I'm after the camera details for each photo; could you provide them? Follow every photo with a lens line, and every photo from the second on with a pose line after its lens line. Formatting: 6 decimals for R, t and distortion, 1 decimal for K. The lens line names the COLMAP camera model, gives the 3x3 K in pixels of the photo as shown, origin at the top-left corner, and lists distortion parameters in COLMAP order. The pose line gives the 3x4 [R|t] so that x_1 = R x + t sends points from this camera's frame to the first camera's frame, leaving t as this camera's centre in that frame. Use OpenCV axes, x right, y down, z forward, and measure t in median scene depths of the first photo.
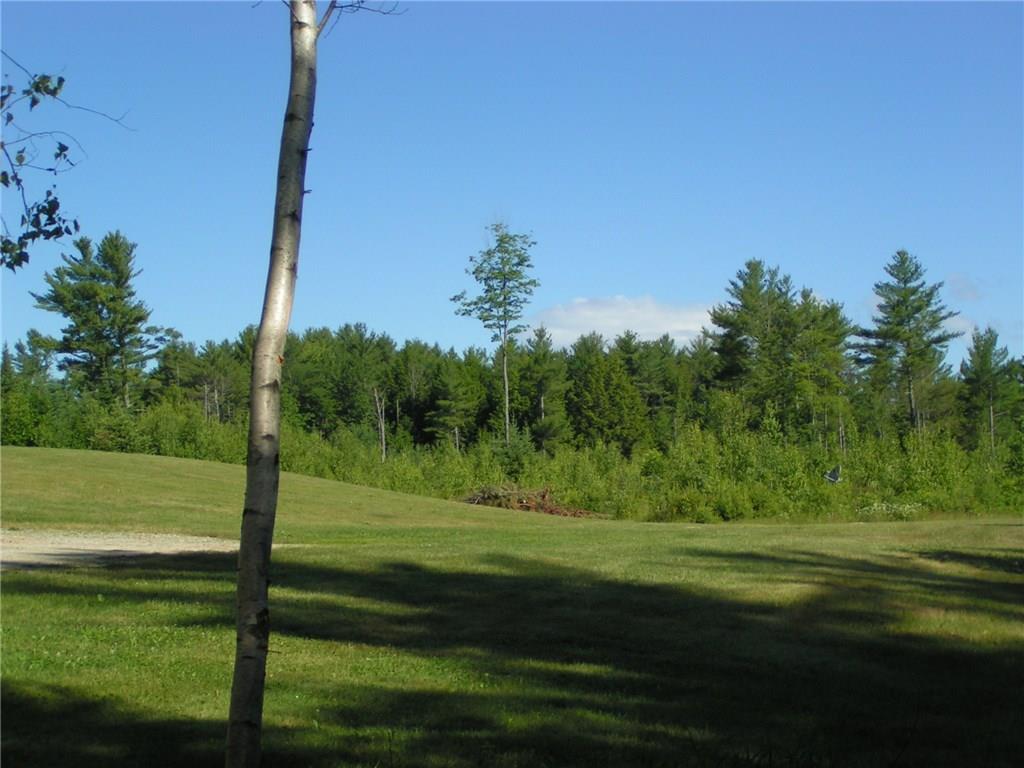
lens RADIAL K [[1881.3, 0, 511.9], [0, 1881.3, 384.1], [0, 0, 1]] dist [-0.009836, 0.000000]
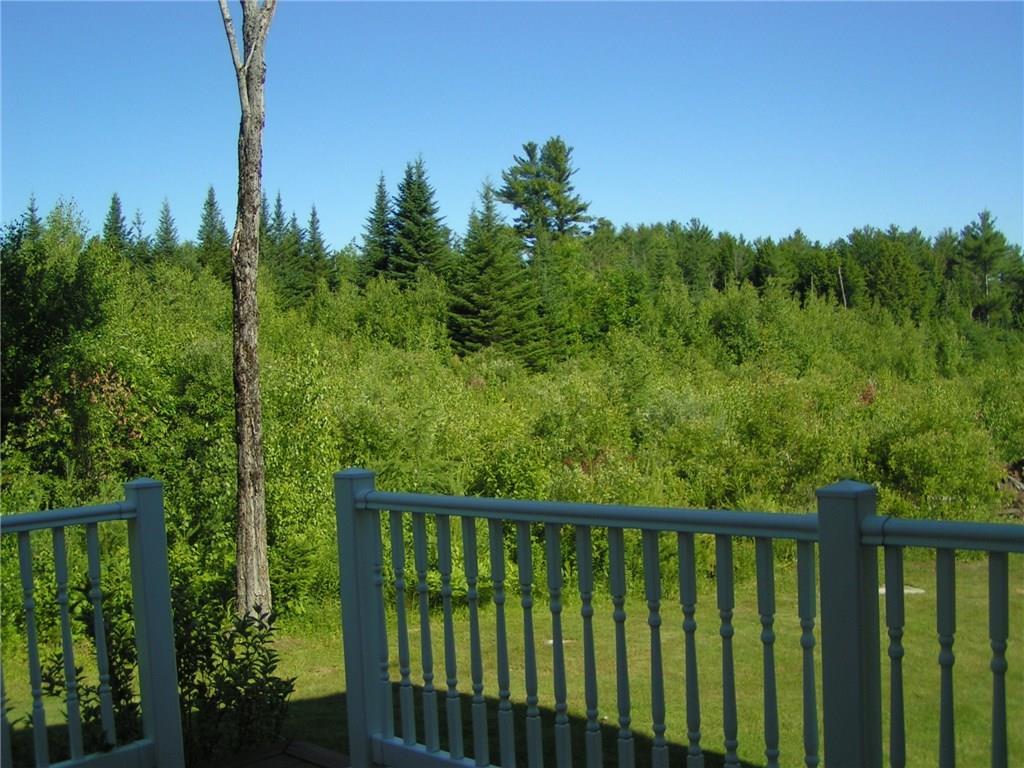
lens RADIAL K [[1124.4, 0, 512.1], [0, 1124.4, 383.9], [0, 0, 1]] dist [-0.003075, 0.000000]
pose [[0.990183, 0.015047, -0.138967, -0.136688], [-0.000471, 0.994543, 0.104329, 0.001235], [0.139779, -0.103240, 0.984786, 0.269073]]
